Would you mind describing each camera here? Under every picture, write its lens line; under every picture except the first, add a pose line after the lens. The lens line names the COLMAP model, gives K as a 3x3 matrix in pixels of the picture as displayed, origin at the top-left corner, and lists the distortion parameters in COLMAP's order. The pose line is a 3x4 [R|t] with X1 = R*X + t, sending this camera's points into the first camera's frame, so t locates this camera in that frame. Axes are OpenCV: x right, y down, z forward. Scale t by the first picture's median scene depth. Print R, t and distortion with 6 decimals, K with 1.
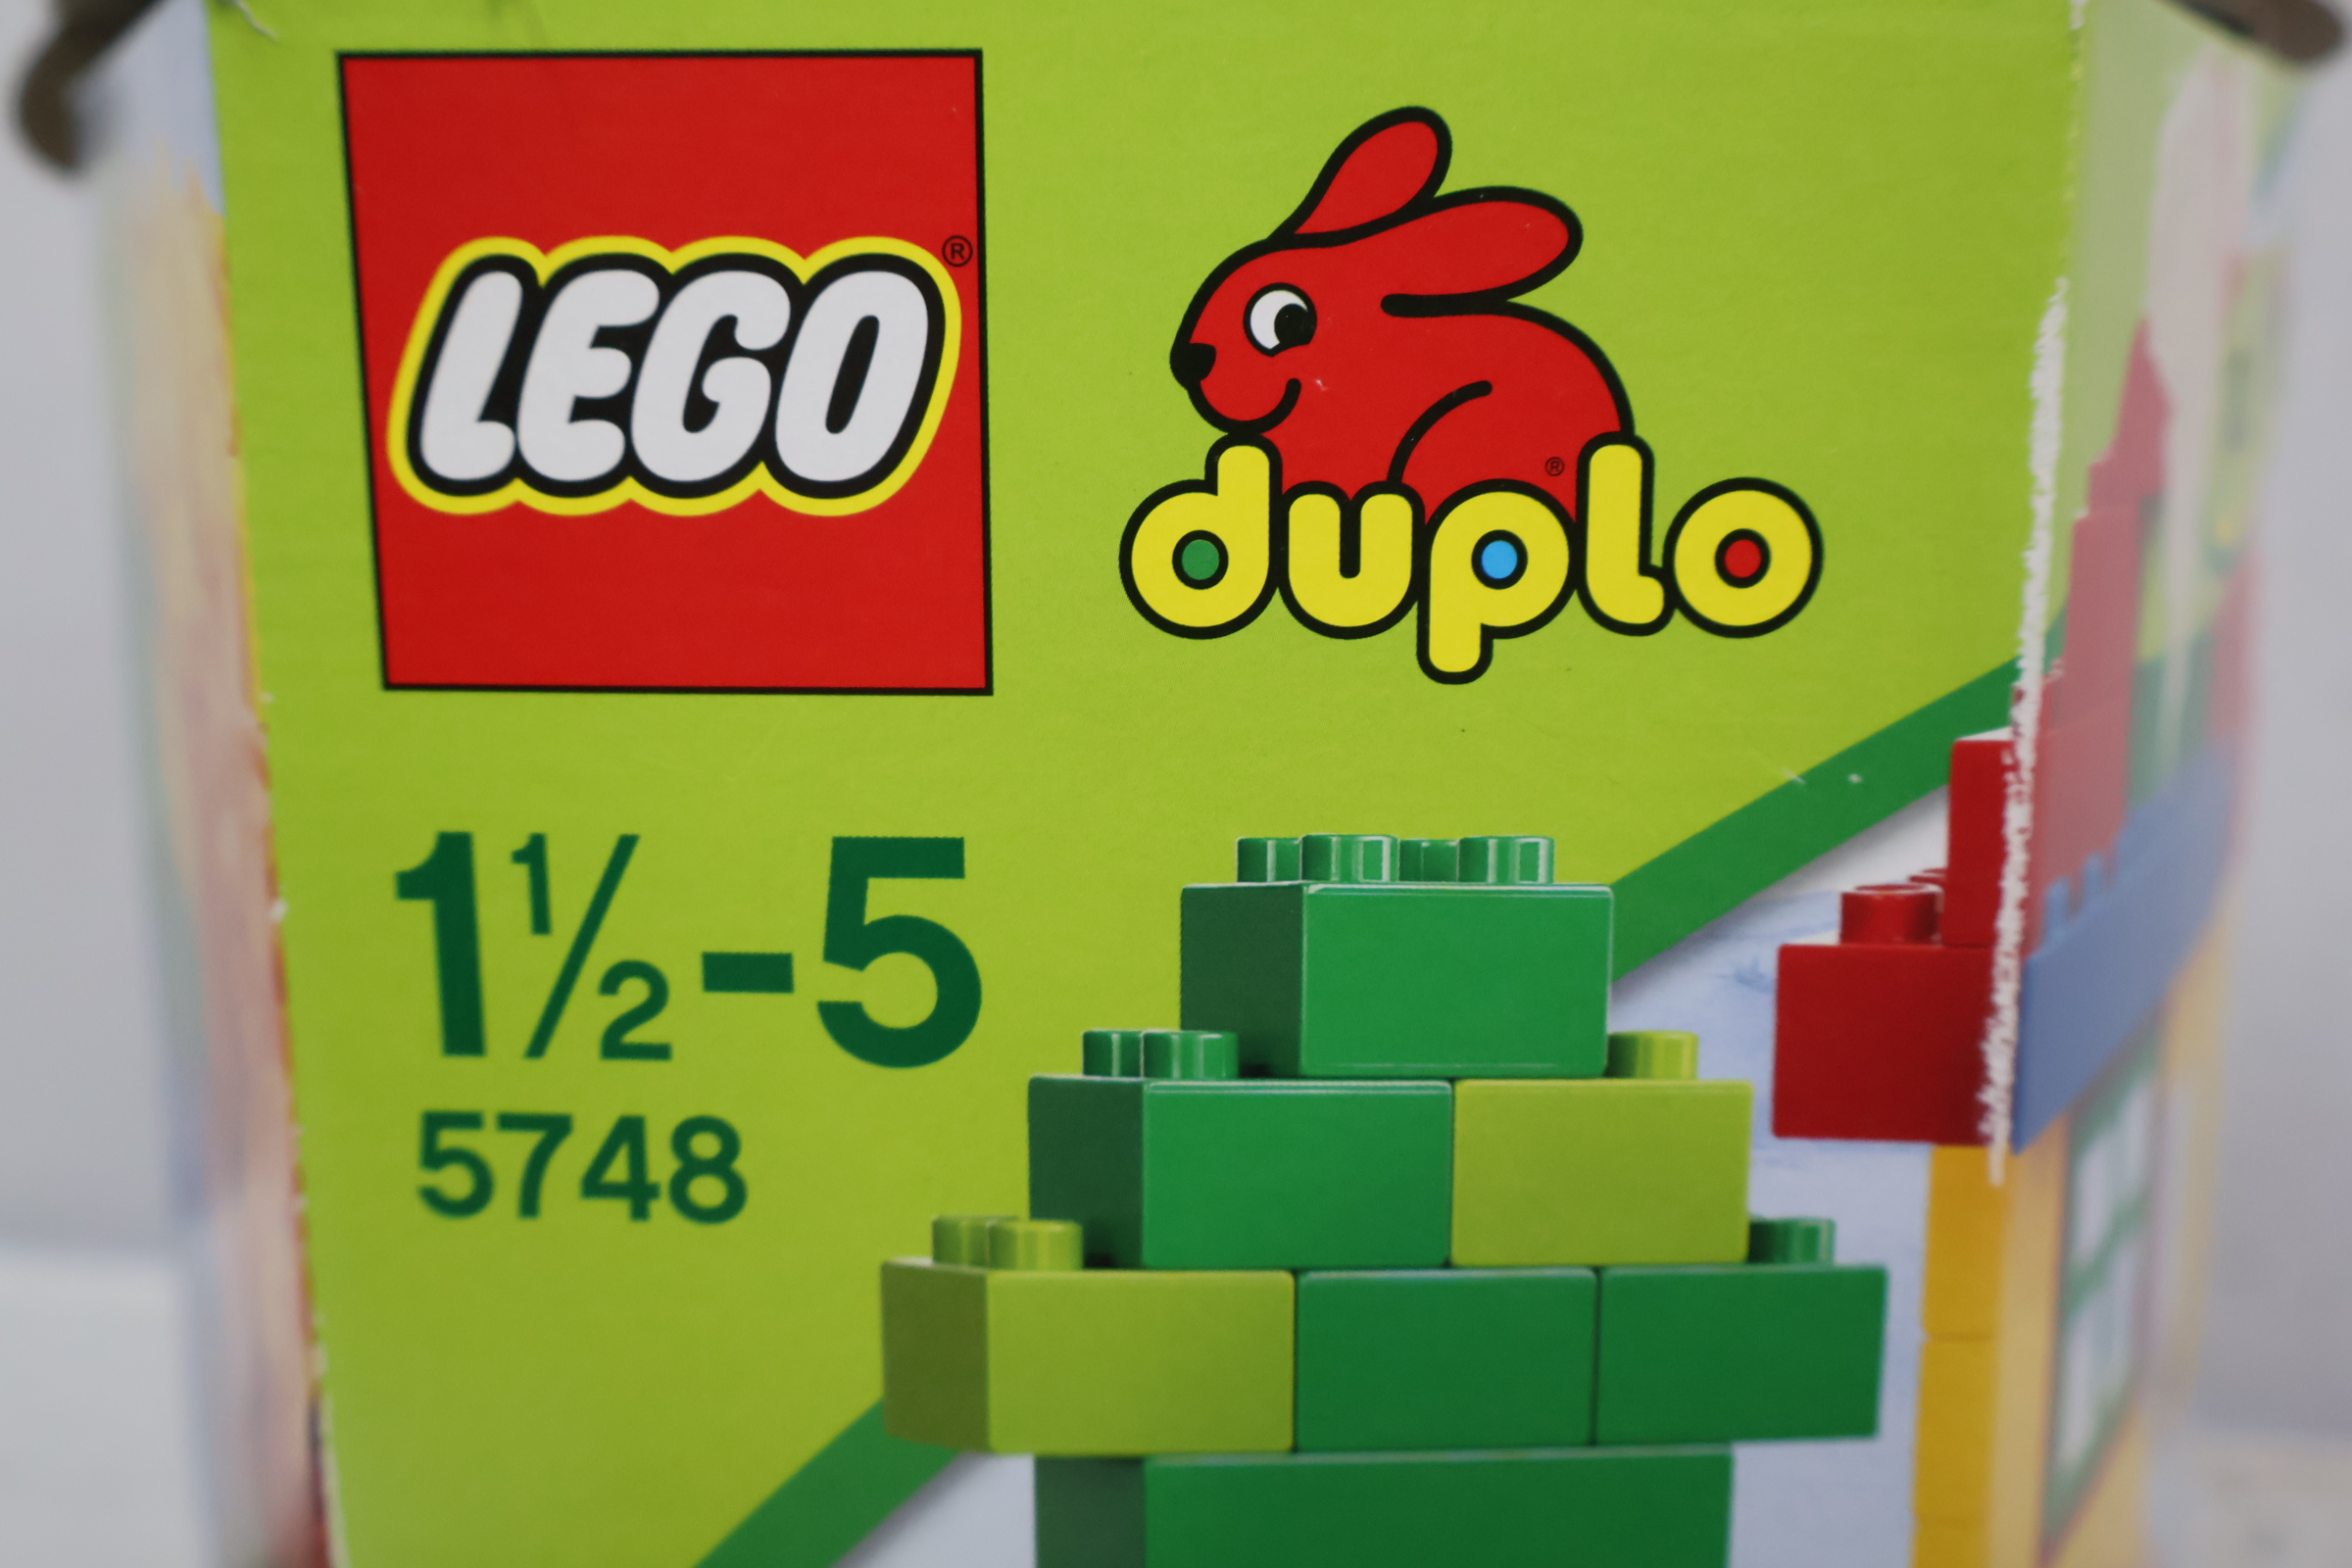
lens RADIAL K [[2346.2, 0, 1164.4], [0, 2346.2, 767.4], [0, 0, 1]] dist [0.012076, 0.000000]
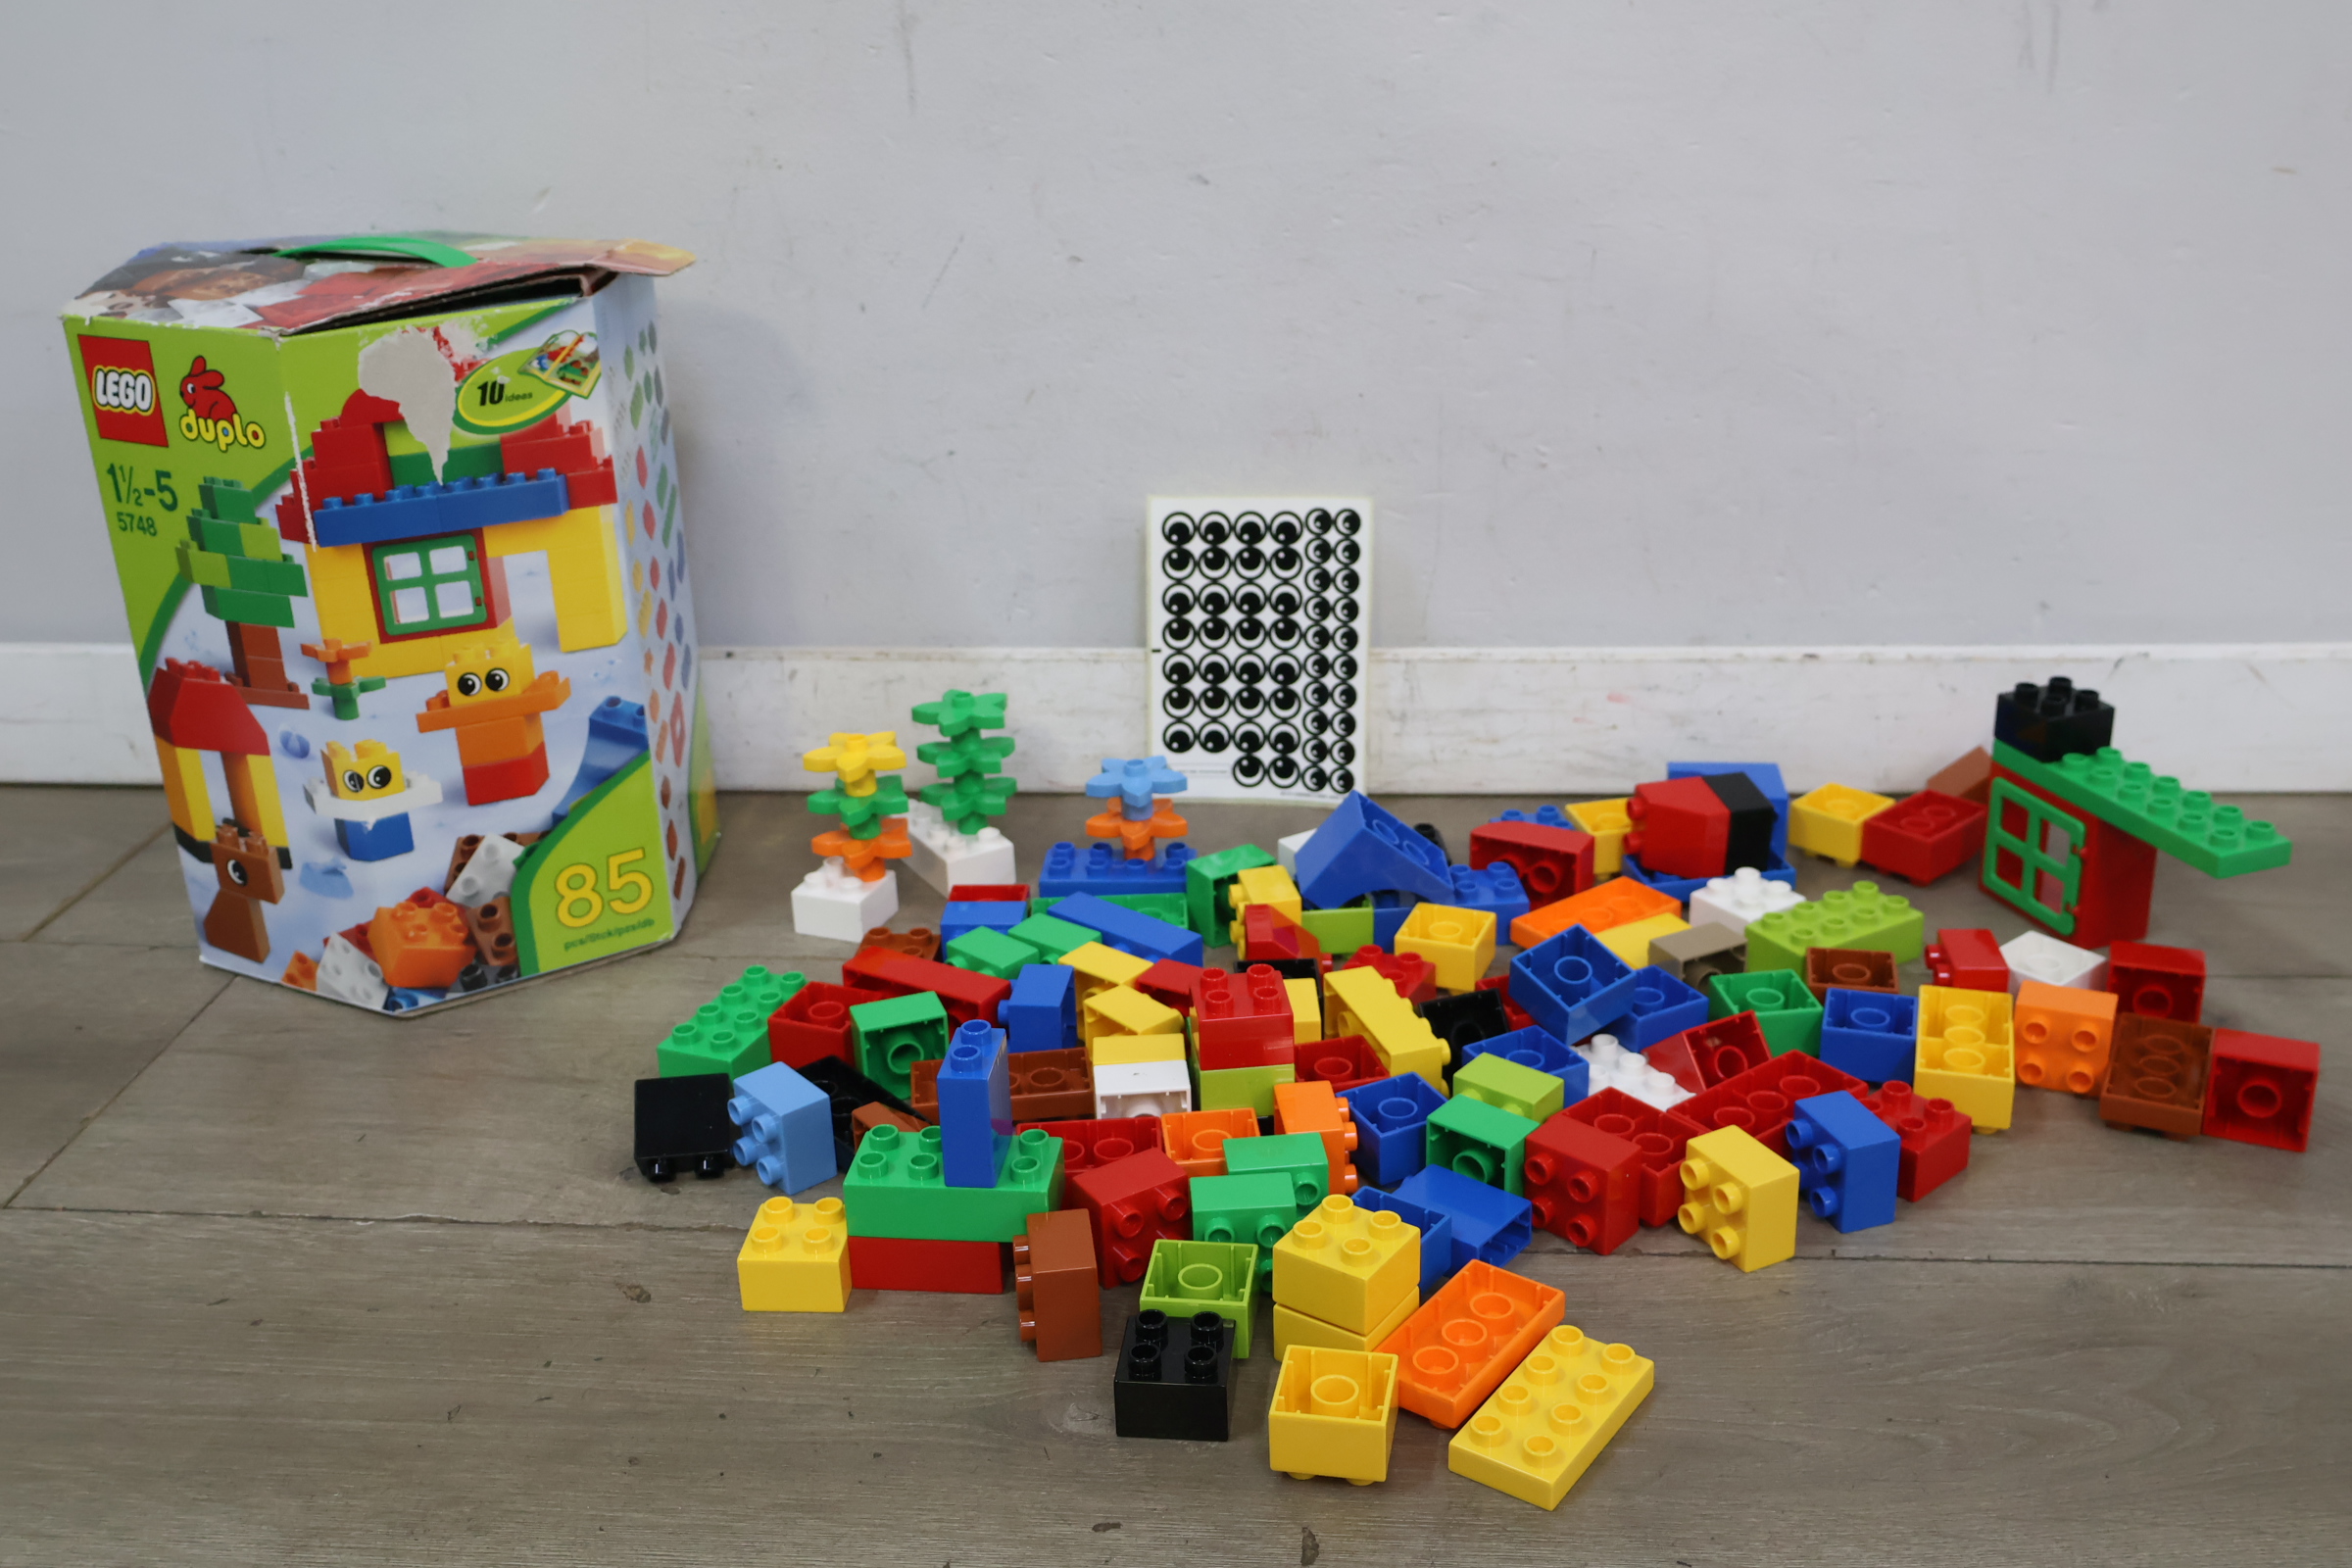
lens RADIAL K [[2346.2, 0, 1172.4], [0, 2346.2, 787.5], [0, 0, 1]] dist [0.012076, 0.000000]
pose [[0.891340, 0.145609, -0.429314, 4.658146], [-0.061362, 0.977049, 0.203983, -0.536981], [0.449163, -0.155475, 0.879818, -3.070196]]
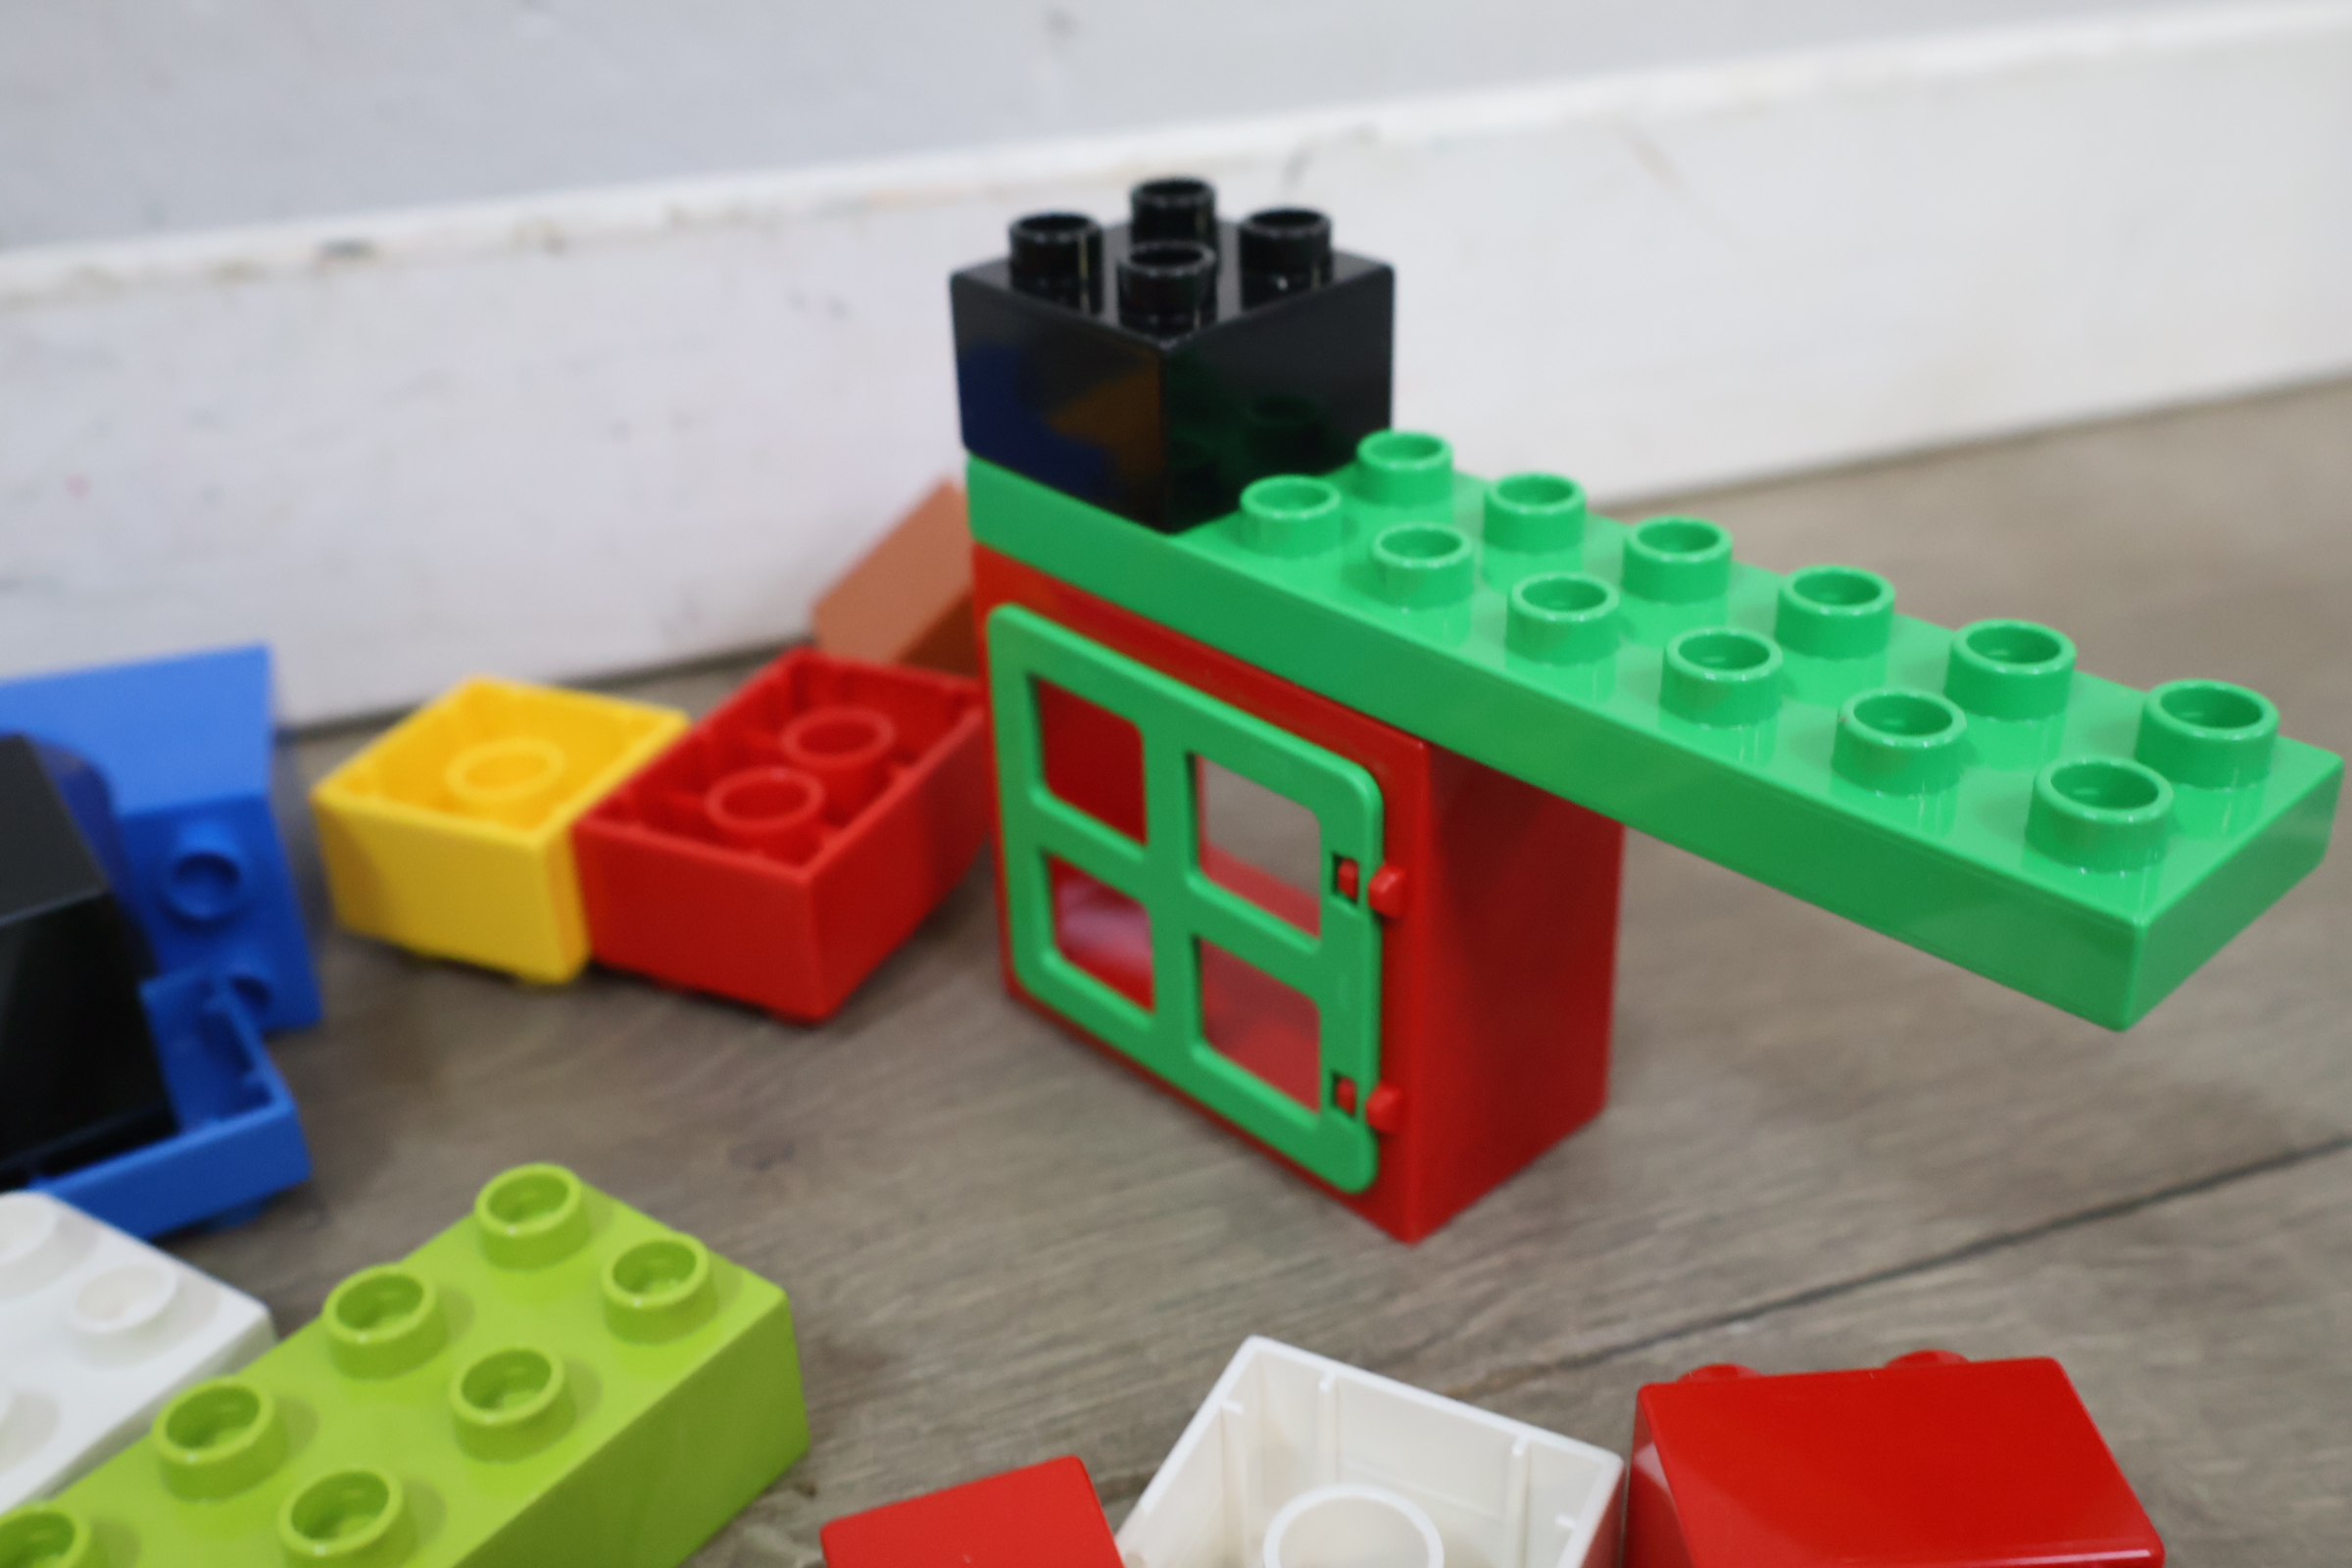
lens RADIAL K [[2346.2, 0, 1185.4], [0, 2346.2, 785.9], [0, 0, 1]] dist [0.012076, 0.000000]
pose [[0.998909, 0.003030, -0.046601, 4.122277], [0.011231, 0.953018, 0.302705, 0.217466], [0.045329, -0.302898, 0.951944, 1.903593]]
